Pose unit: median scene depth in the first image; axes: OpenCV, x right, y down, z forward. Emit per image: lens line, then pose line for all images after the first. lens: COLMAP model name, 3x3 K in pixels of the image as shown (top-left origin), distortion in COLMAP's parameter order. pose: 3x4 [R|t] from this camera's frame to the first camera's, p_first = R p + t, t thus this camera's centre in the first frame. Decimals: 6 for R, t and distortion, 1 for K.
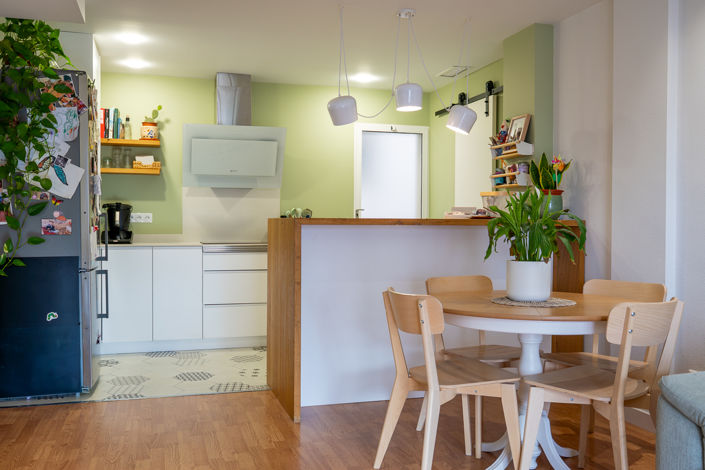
lens RADIAL K [[670.2, 0, 353.8], [0, 670.2, 234.4], [0, 0, 1]] dist [0.013292, 0.000000]
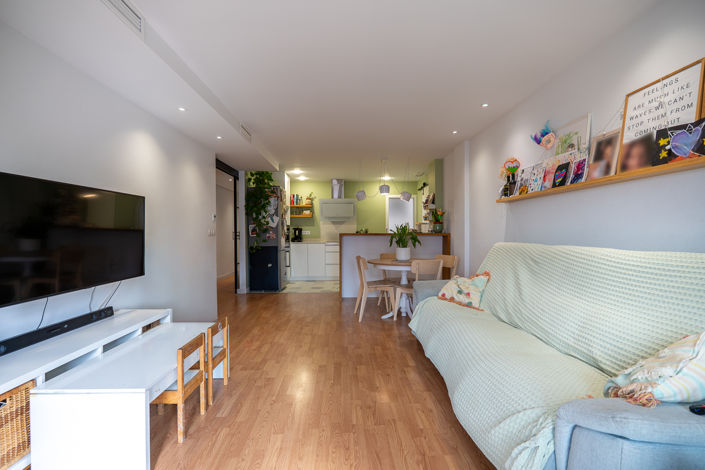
lens RADIAL K [[310.0, 0, 350.3], [0, 310.0, 235.4], [0, 0, 1]] dist [-0.005101, -0.000144]
pose [[0.968884, -0.005634, -0.247451, 0.230659], [0.003485, 0.999952, -0.009119, -0.001575], [0.247491, 0.007973, 0.968857, -0.256930]]
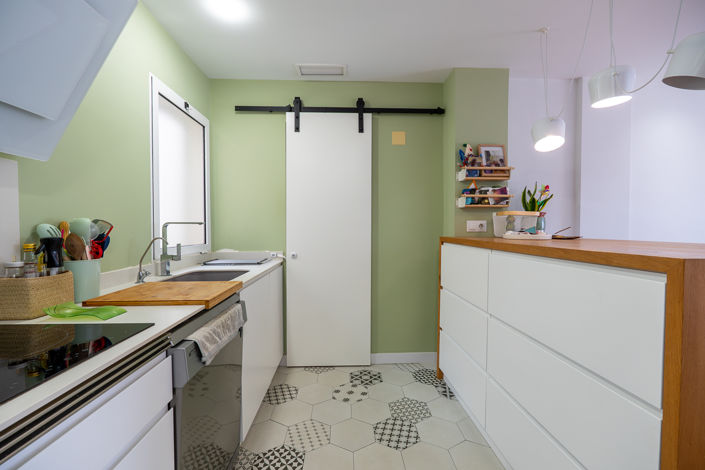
lens RADIAL K [[310.0, 0, 351.7], [0, 310.0, 235.3], [0, 0, 1]] dist [-0.005101, -0.000144]
pose [[0.226591, -0.023273, 0.973712, -0.307192], [0.023313, 0.999558, 0.018466, -0.039018], [-0.973711, 0.018516, 0.227033, 1.087631]]
